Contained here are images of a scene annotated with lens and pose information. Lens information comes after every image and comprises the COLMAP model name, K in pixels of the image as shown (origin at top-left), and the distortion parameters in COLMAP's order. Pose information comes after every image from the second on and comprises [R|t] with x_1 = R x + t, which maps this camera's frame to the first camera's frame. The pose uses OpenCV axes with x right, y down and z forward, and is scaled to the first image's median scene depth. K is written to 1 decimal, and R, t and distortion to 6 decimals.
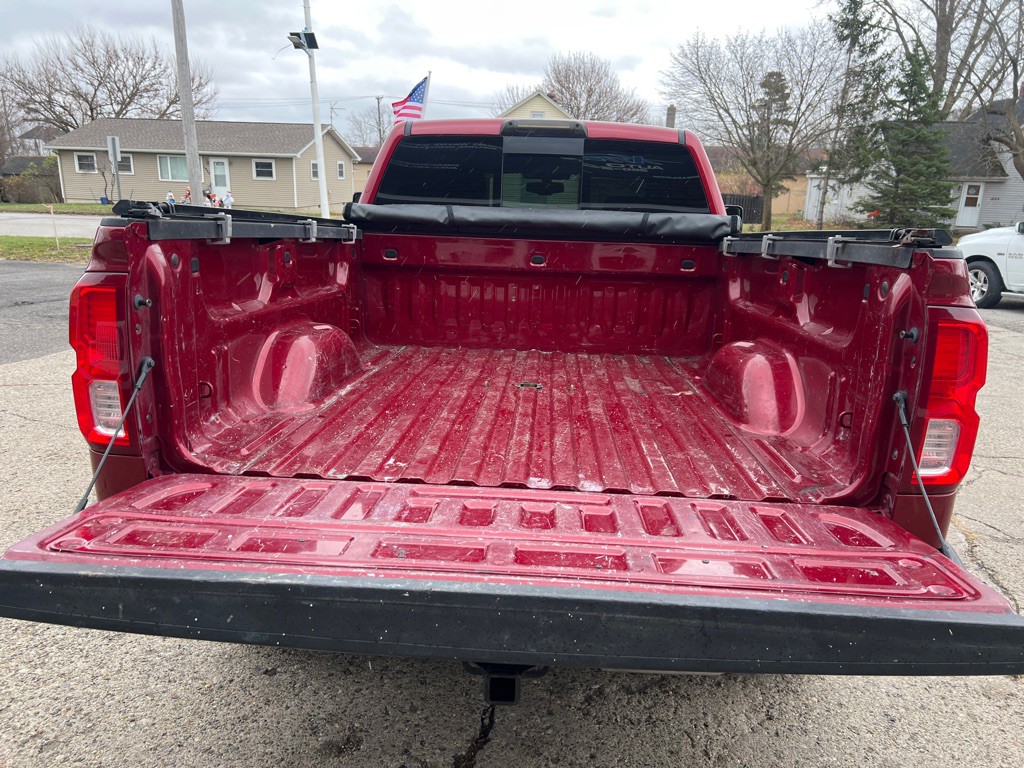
lens RADIAL K [[766.8, 0, 521.7], [0, 766.8, 399.5], [0, 0, 1]] dist [0.059002, -0.069493]
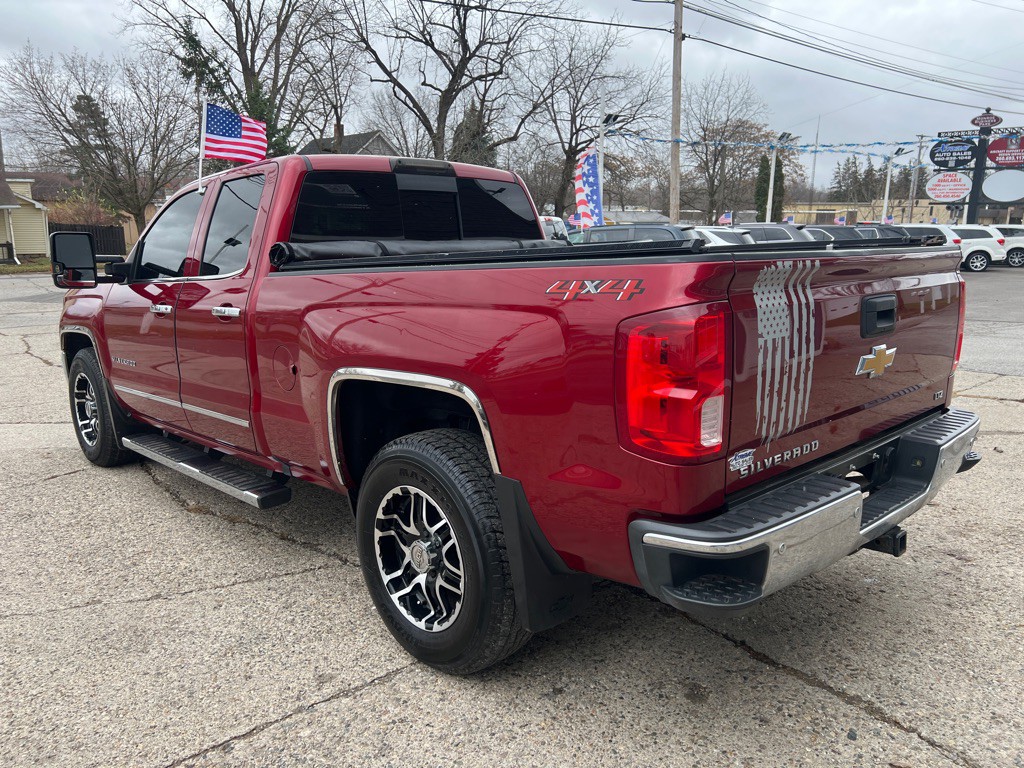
lens RADIAL K [[766.8, 0, 510.3], [0, 766.8, 397.2], [0, 0, 1]] dist [0.059002, -0.069493]
pose [[0.683706, -0.185867, 0.705690, -0.728945], [0.211490, 0.975987, 0.052157, -0.069614], [-0.698439, 0.113587, 0.706598, 0.195814]]
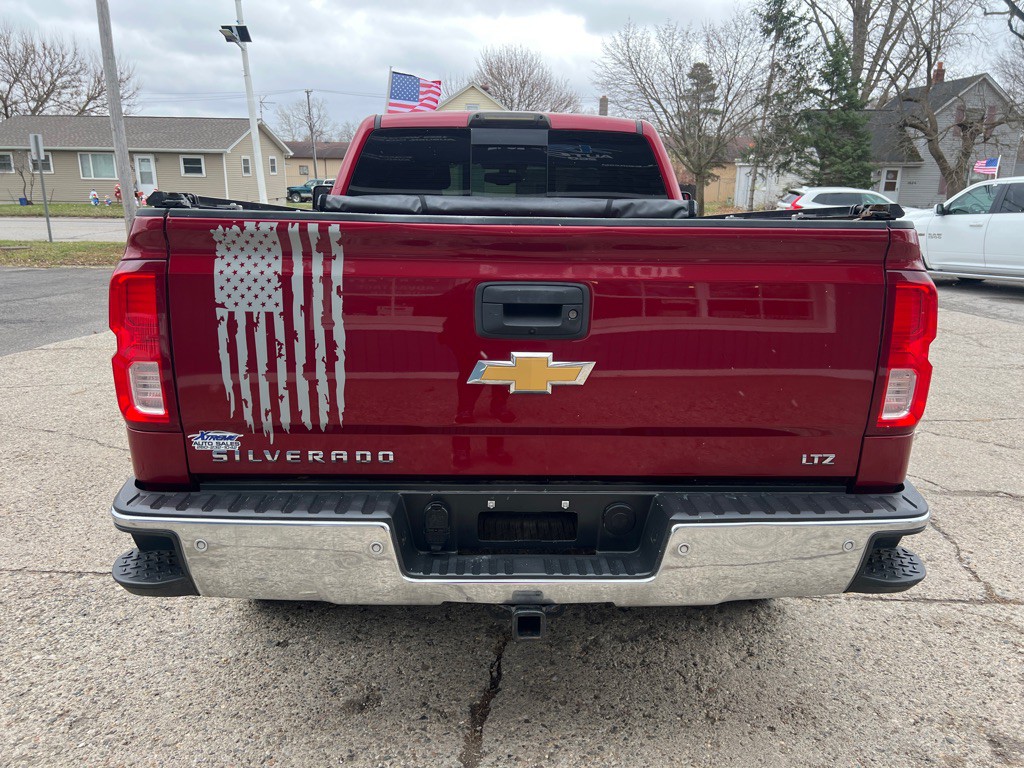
lens RADIAL K [[766.8, 0, 523.5], [0, 766.8, 394.9], [0, 0, 1]] dist [0.059002, -0.069493]
pose [[0.996302, -0.039129, 0.076495, -0.047816], [0.038833, 0.999231, 0.005350, 0.016361], [-0.076645, -0.002360, 0.997056, -0.046968]]
